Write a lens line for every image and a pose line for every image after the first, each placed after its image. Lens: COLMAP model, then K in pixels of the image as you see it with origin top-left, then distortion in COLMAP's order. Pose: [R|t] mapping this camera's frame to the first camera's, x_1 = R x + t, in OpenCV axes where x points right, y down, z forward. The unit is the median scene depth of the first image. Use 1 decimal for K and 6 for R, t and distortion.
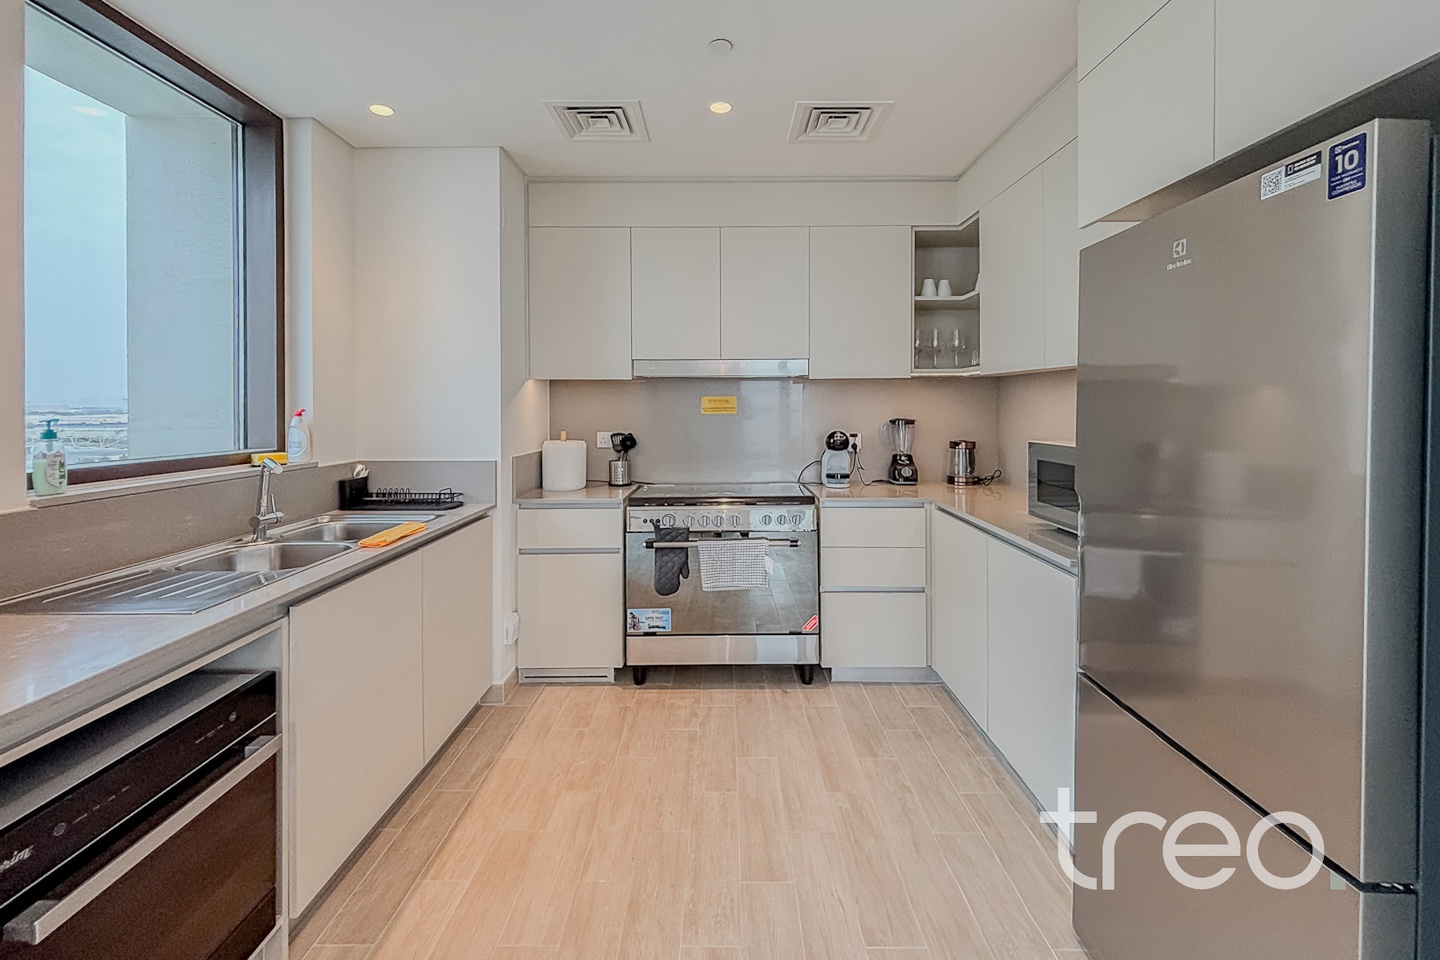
lens RADIAL K [[578.1, 0, 731.1], [0, 578.1, 398.2], [0, 0, 1]] dist [0.003275, -0.000737]
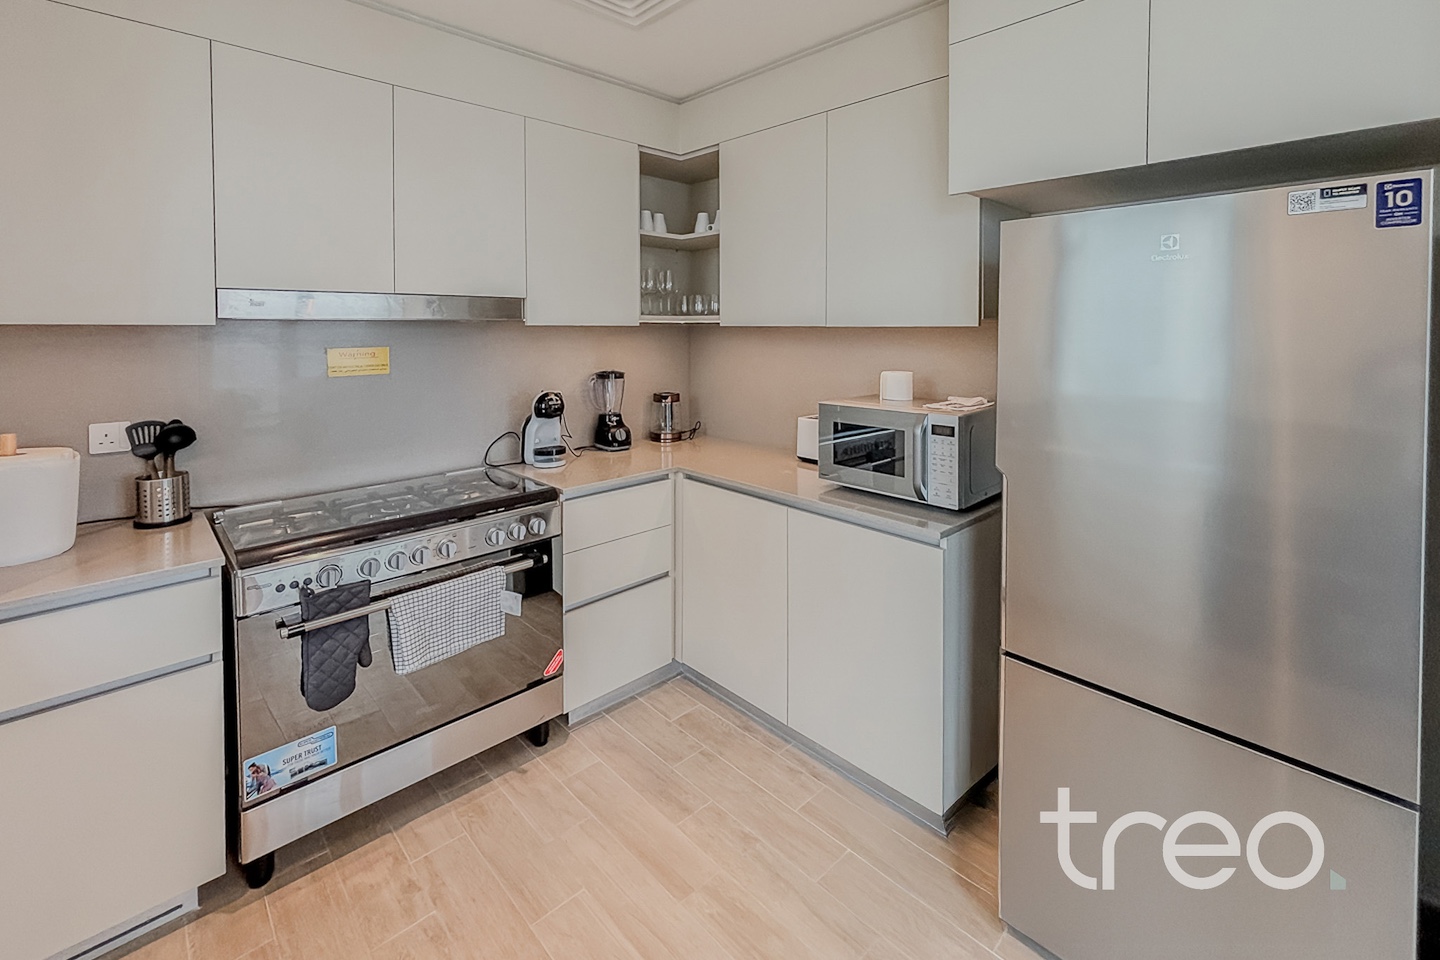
lens RADIAL K [[614.4, 0, 698.3], [0, 614.4, 336.2], [0, 0, 1]] dist [0.006956, -0.000274]
pose [[0.741123, -0.008589, 0.671314, -0.246234], [-0.008538, 0.999717, 0.022217, -0.043513], [-0.671315, -0.022197, 0.740840, 0.302145]]
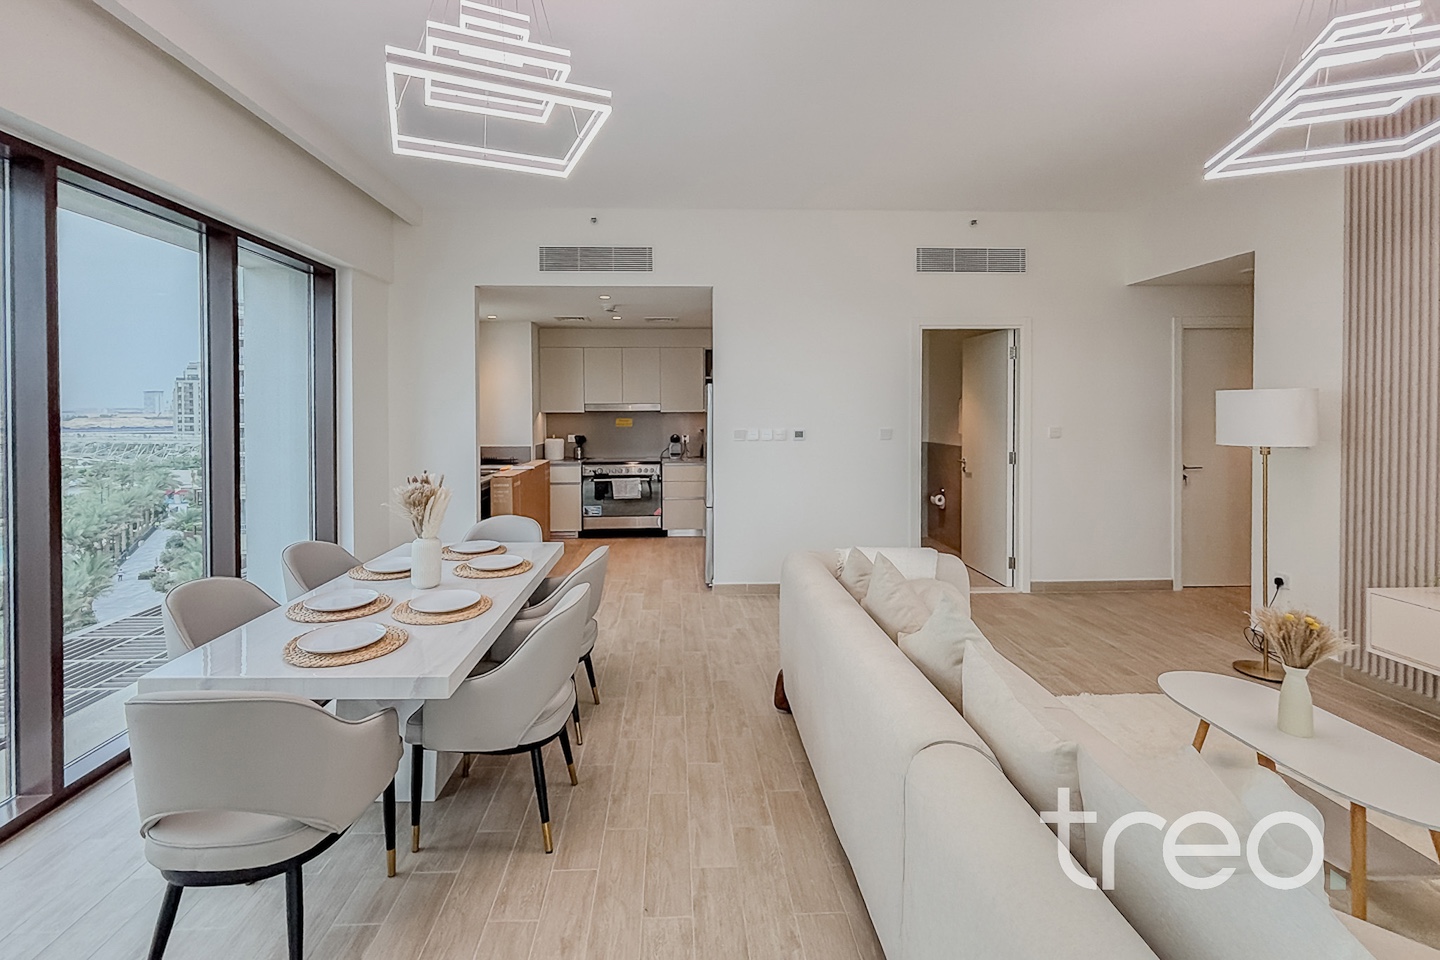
lens RADIAL K [[622.8, 0, 690.2], [0, 622.8, 414.7], [0, 0, 1]] dist [-0.001197, 0.000244]
pose [[0.999728, -0.002992, 0.023122, 0.213931], [0.002334, 0.999594, 0.028395, -0.101890], [-0.023197, -0.028333, 0.999329, -1.653680]]
